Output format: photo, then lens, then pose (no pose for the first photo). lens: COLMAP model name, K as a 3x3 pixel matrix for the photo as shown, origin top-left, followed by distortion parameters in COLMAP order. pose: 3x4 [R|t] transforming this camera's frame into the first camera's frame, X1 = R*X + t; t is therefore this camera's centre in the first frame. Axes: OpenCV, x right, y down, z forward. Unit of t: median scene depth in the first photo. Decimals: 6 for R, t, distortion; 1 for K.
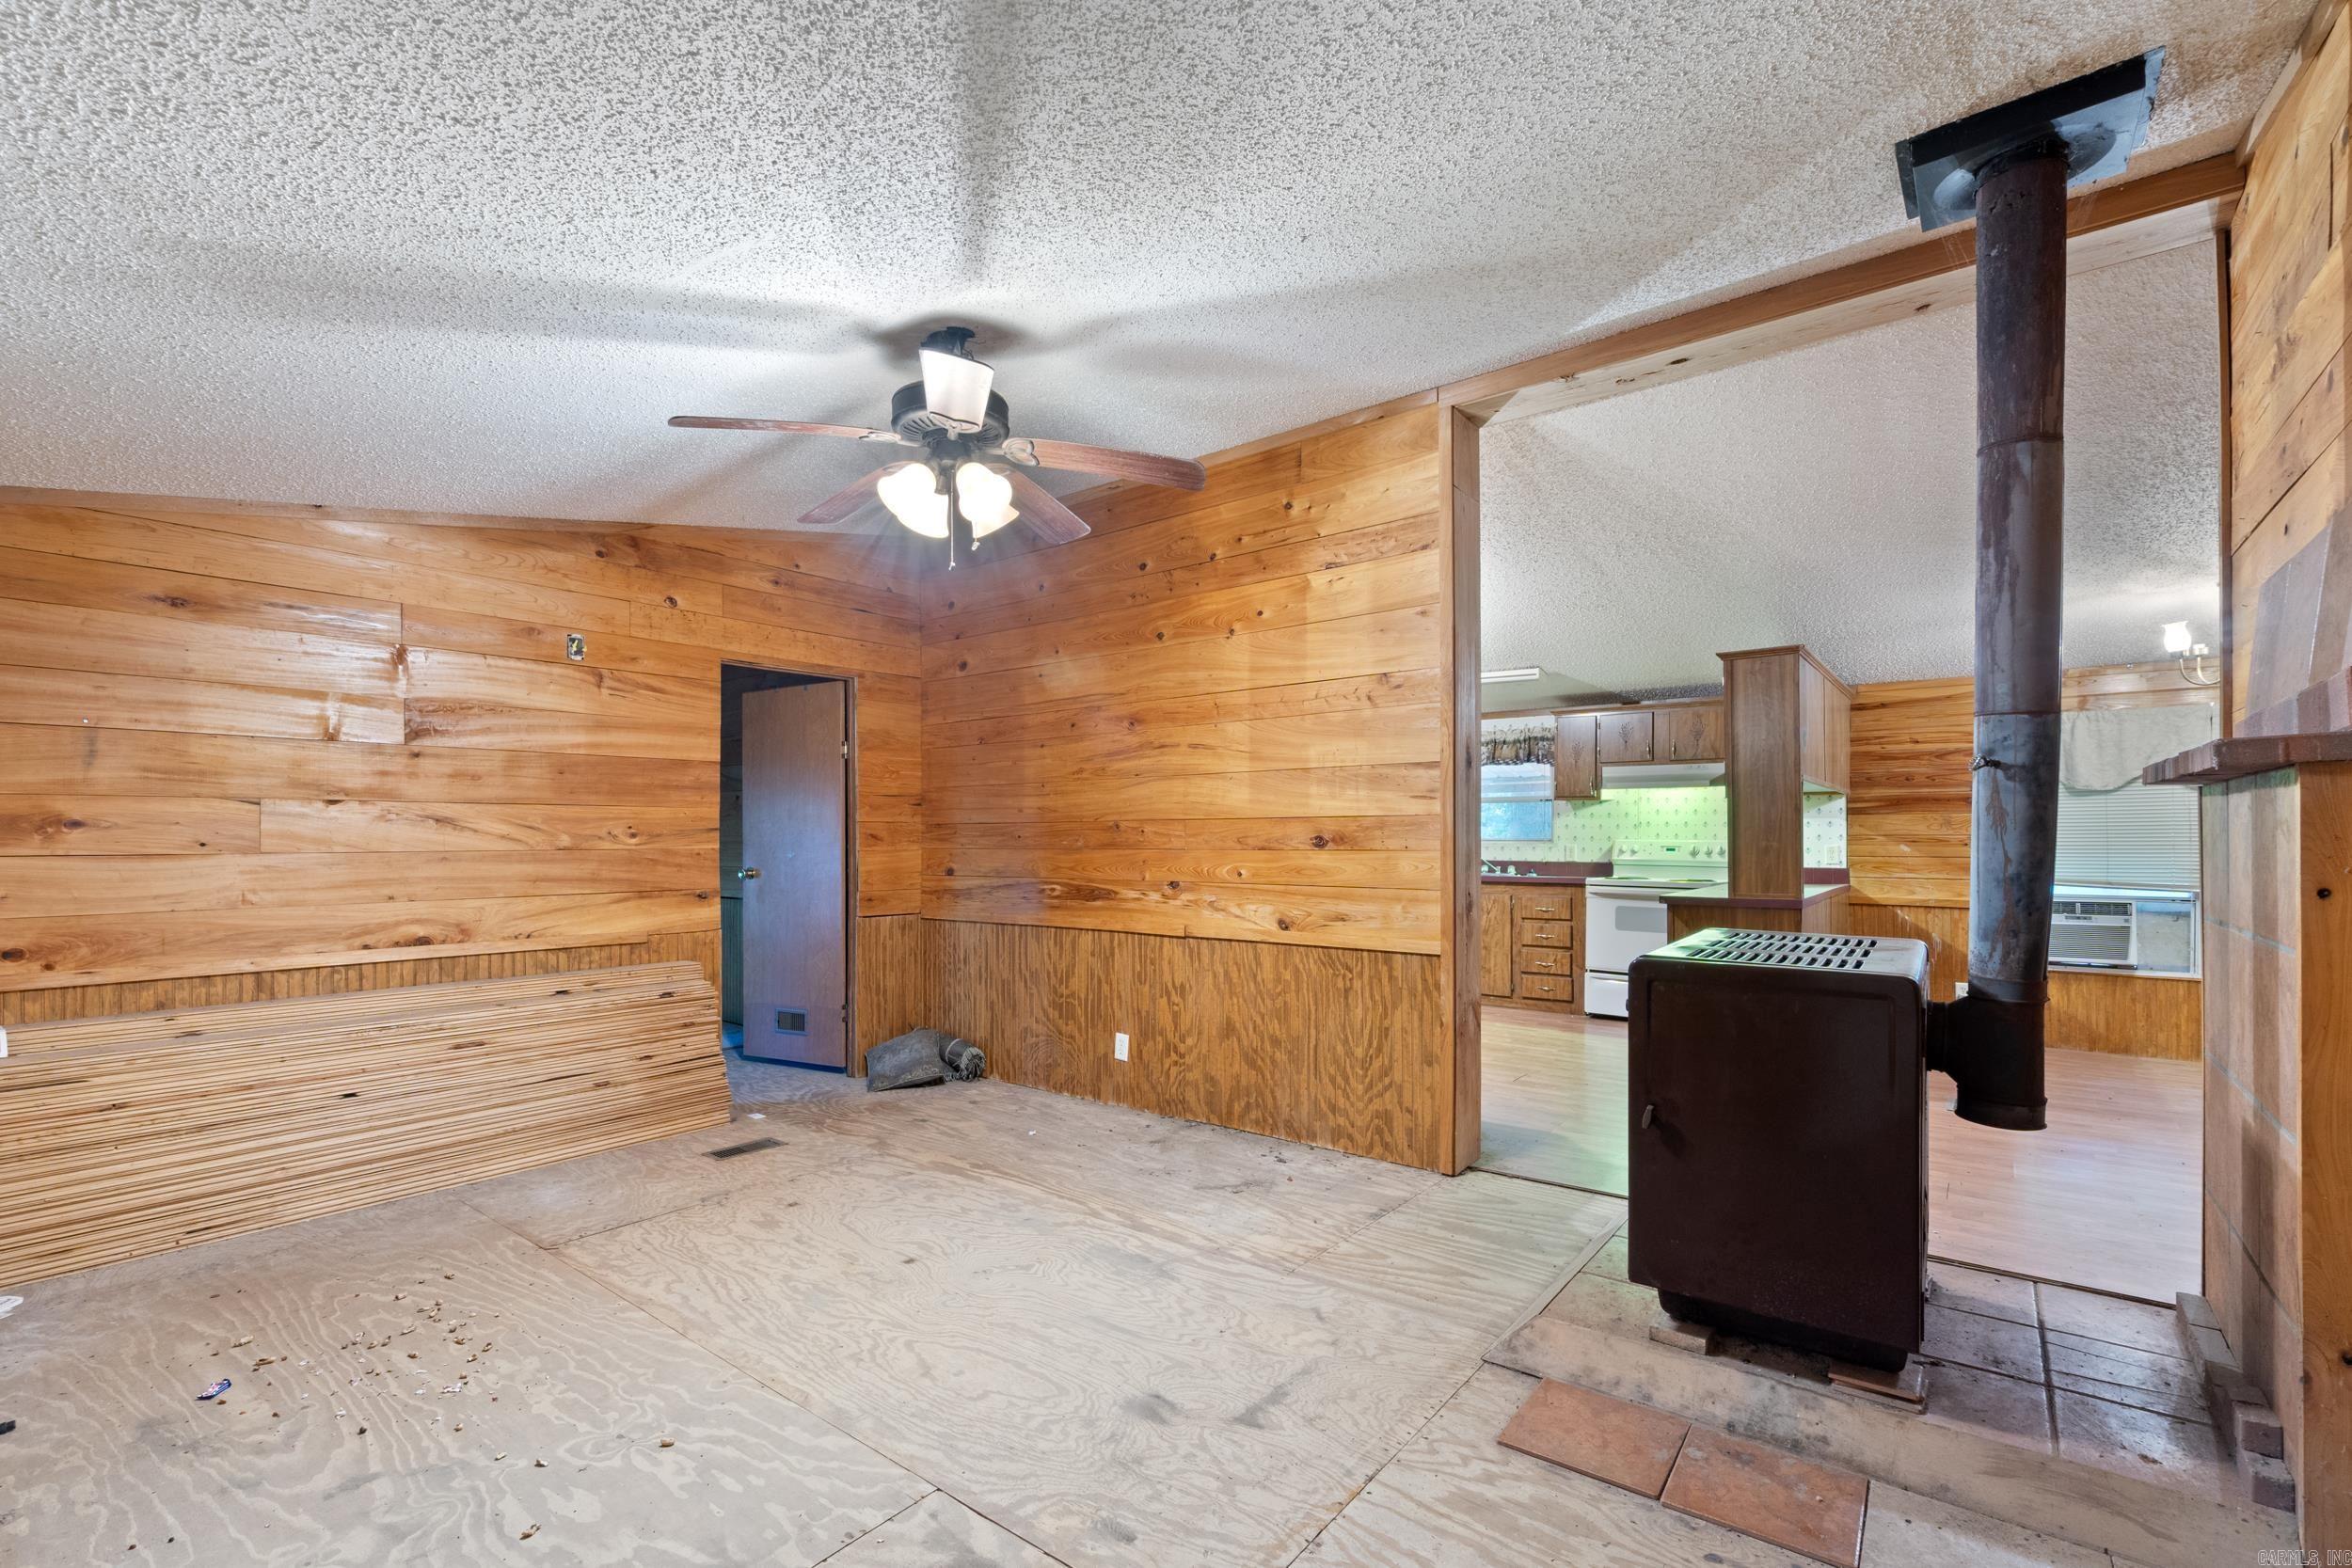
lens RADIAL K [[1032.0, 0, 1174.9], [0, 1032.0, 777.6], [0, 0, 1]] dist [-0.002112, -0.000130]
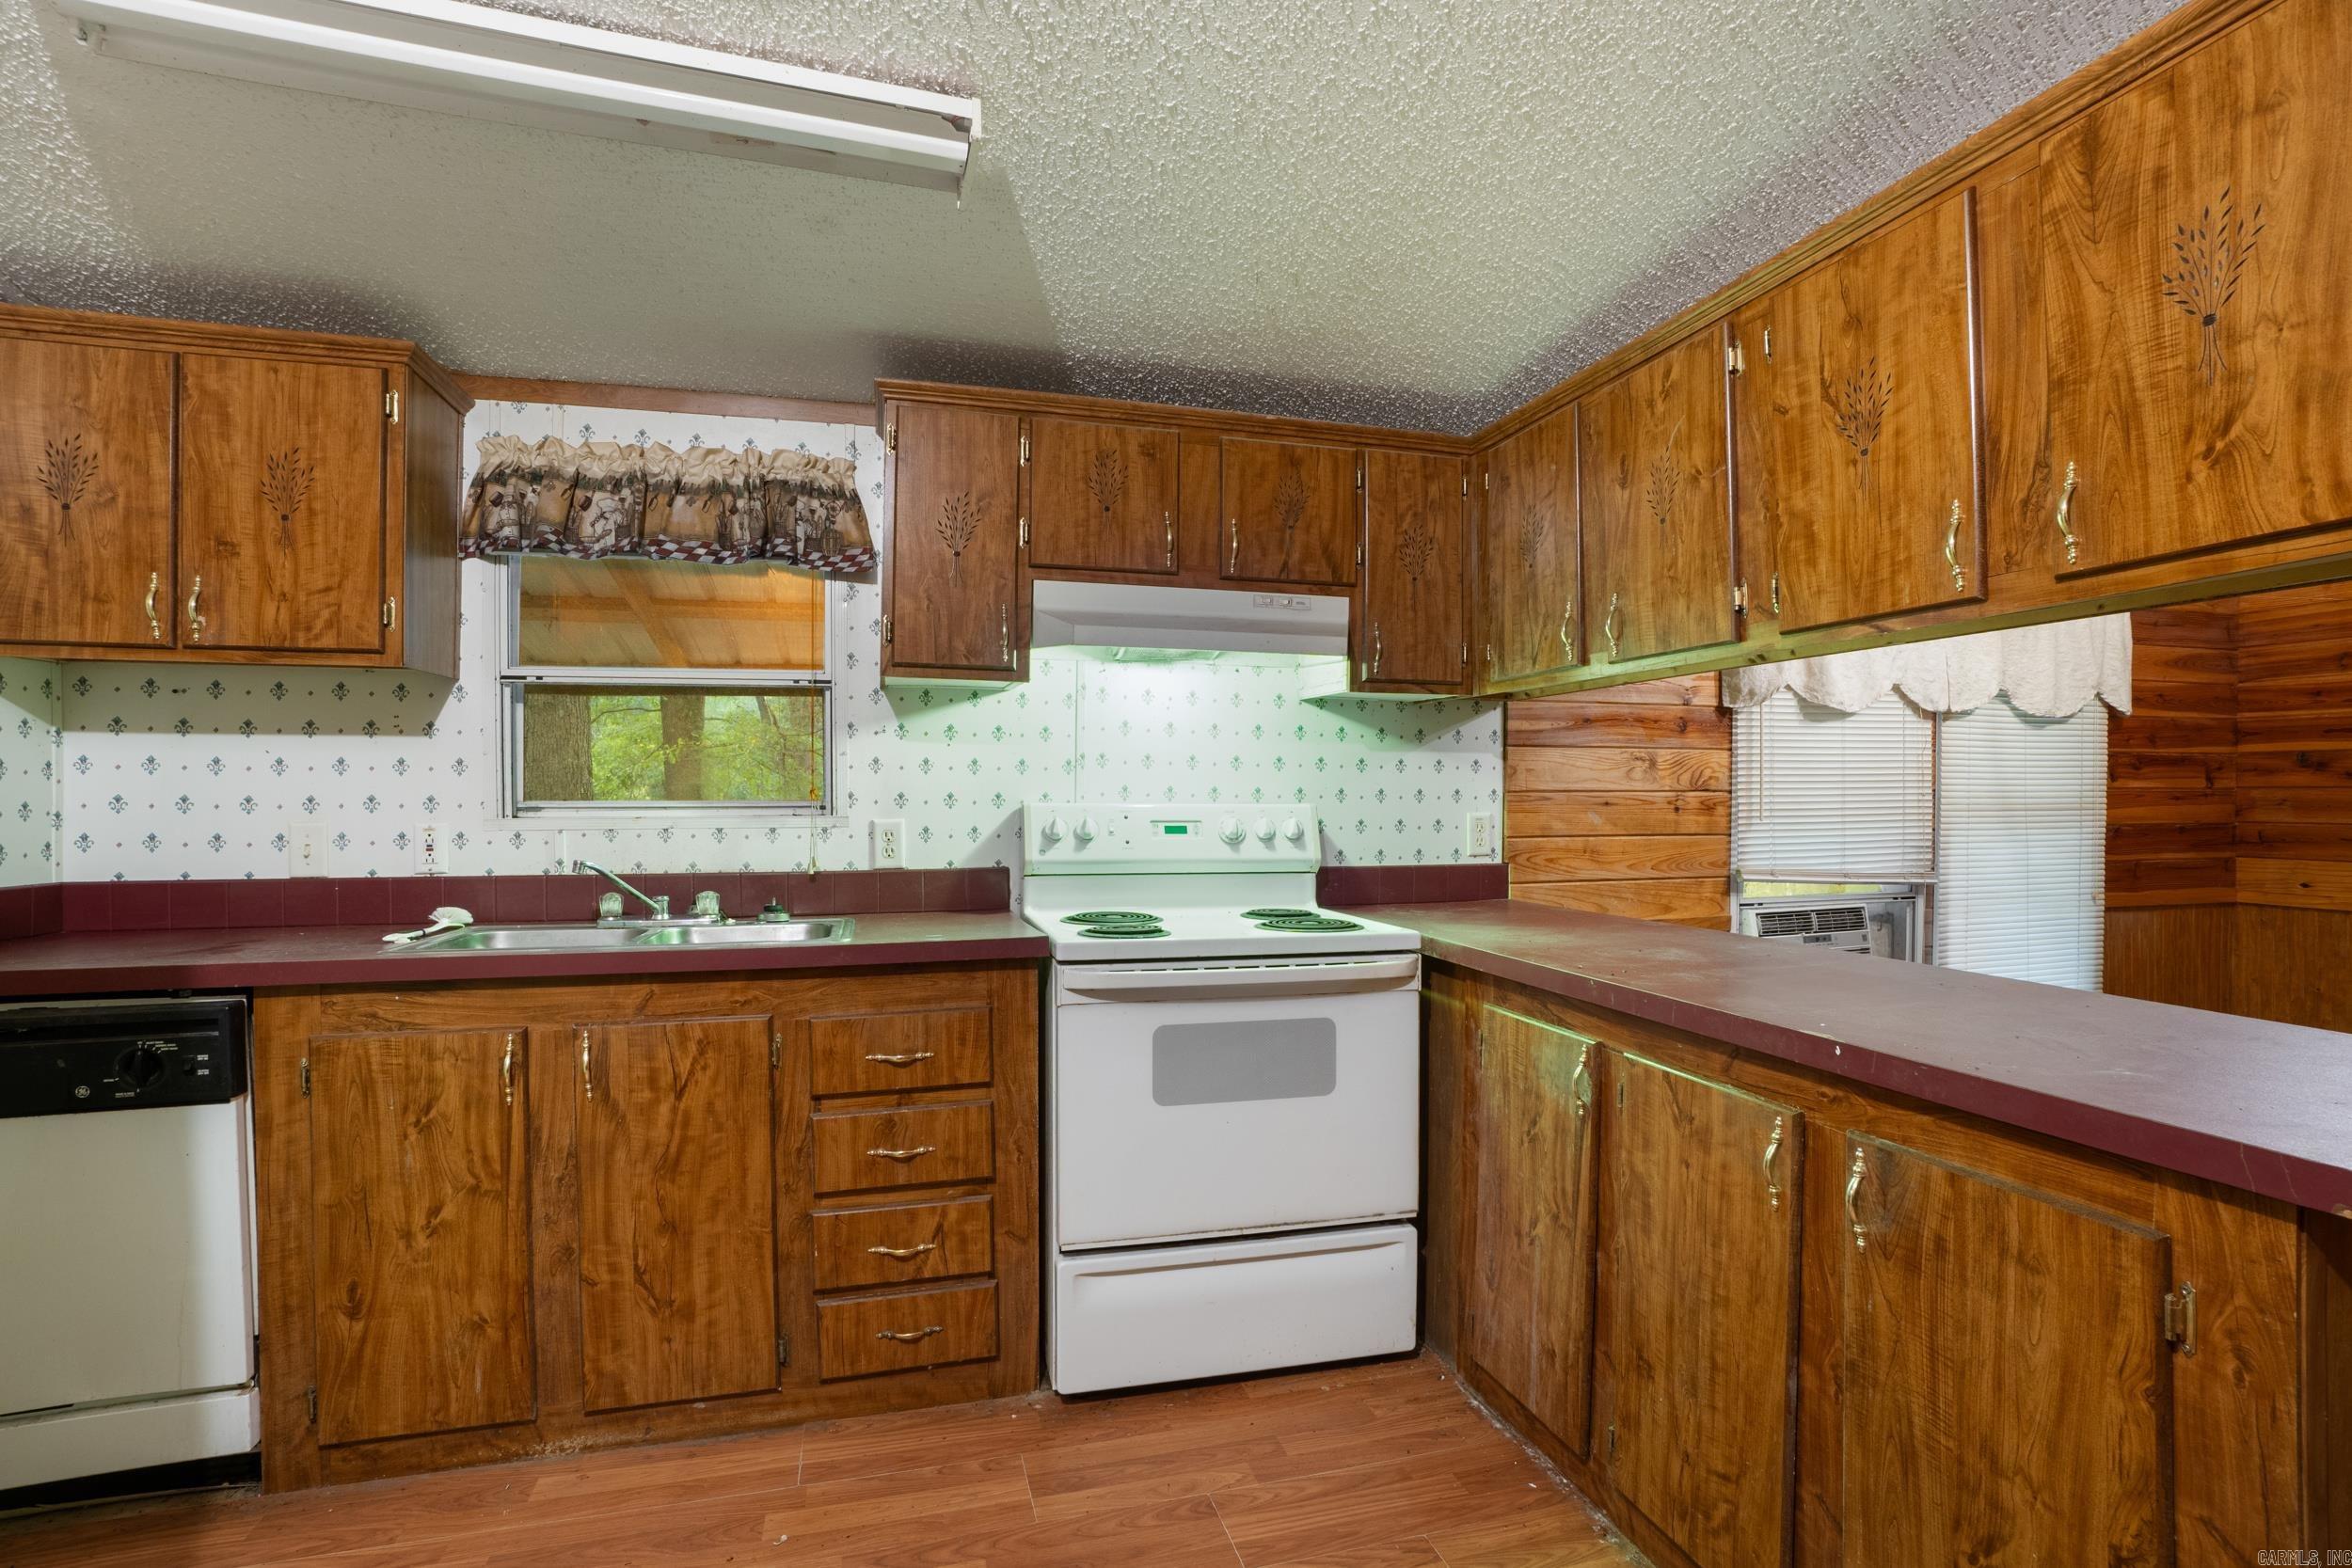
lens RADIAL K [[1064.0, 0, 1175.6], [0, 1064.0, 828.9], [0, 0, 1]] dist [-0.069750, 0.027019]
pose [[0.590878, -0.028394, 0.806261, 0.175055], [-0.045235, 0.996642, 0.068250, 0.043665], [-0.805492, -0.076799, 0.587609, 0.780715]]
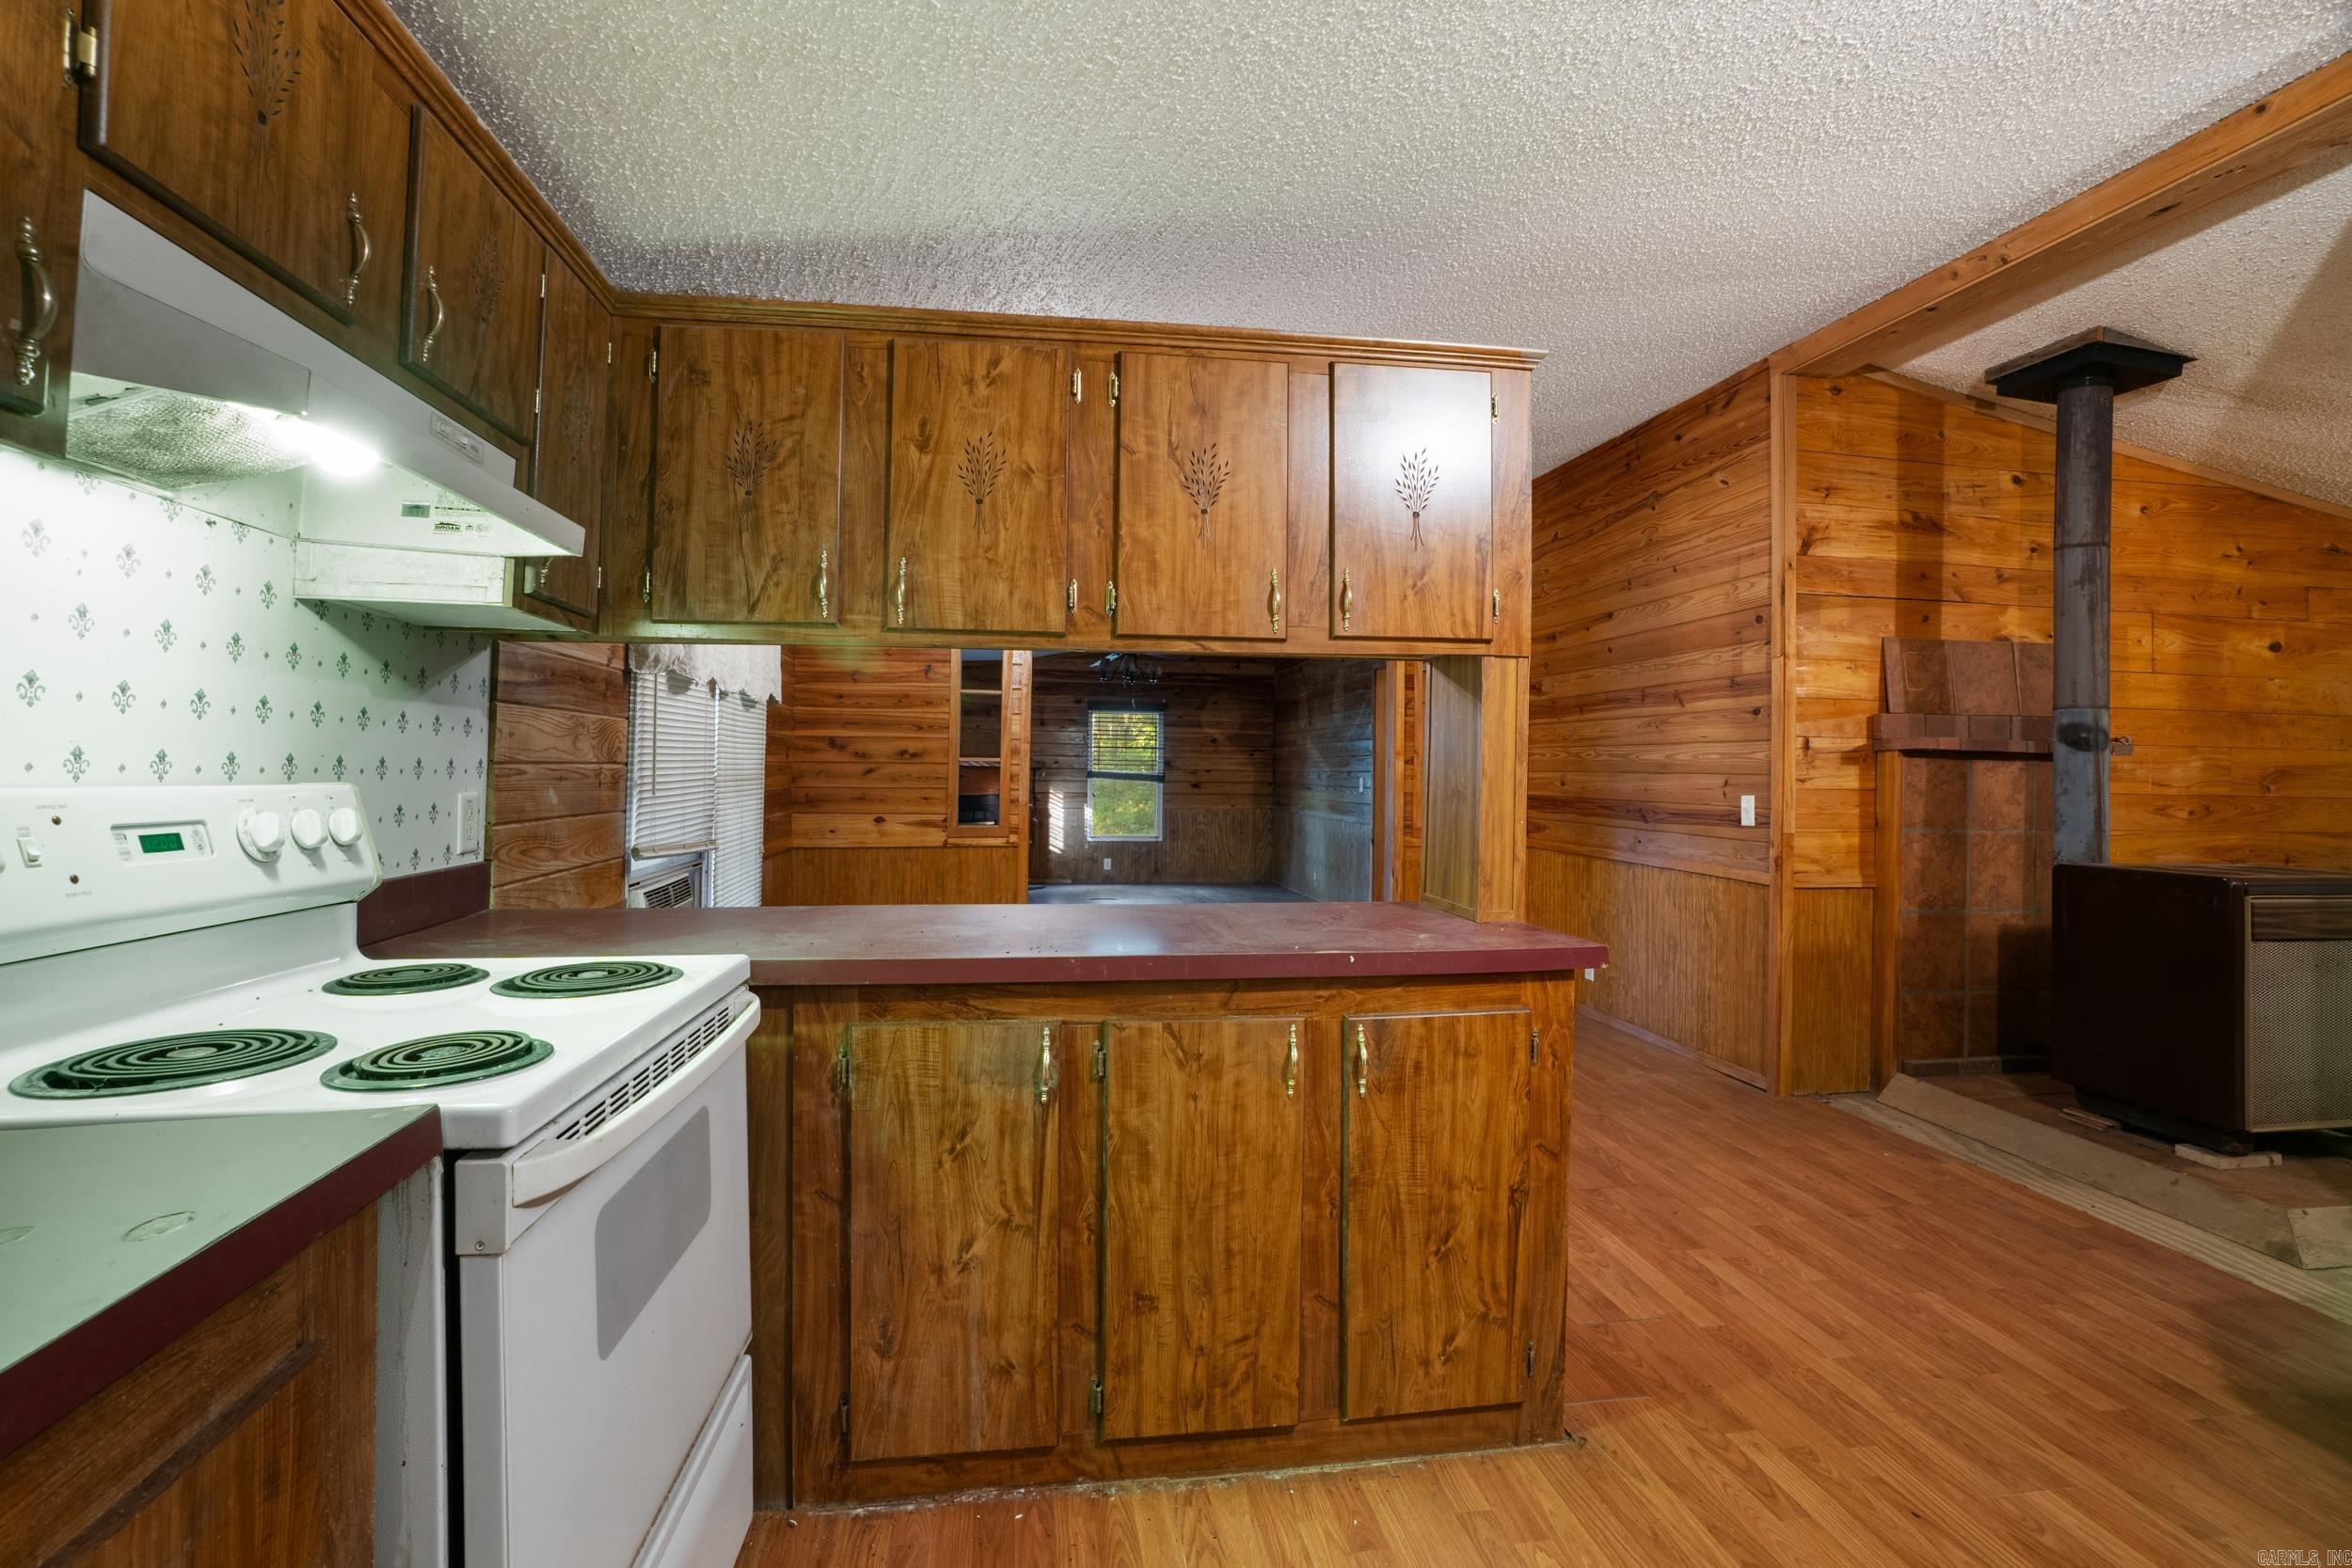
lens RADIAL K [[1031.7, 0, 1175.7], [0, 1031.7, 773.6], [0, 0, 1]] dist [-0.063133, 0.017496]
pose [[-0.721287, -0.010872, 0.692551, 0.248134], [-0.050615, 0.998031, -0.037048, 0.056033], [-0.690785, -0.061775, -0.720417, 1.006343]]
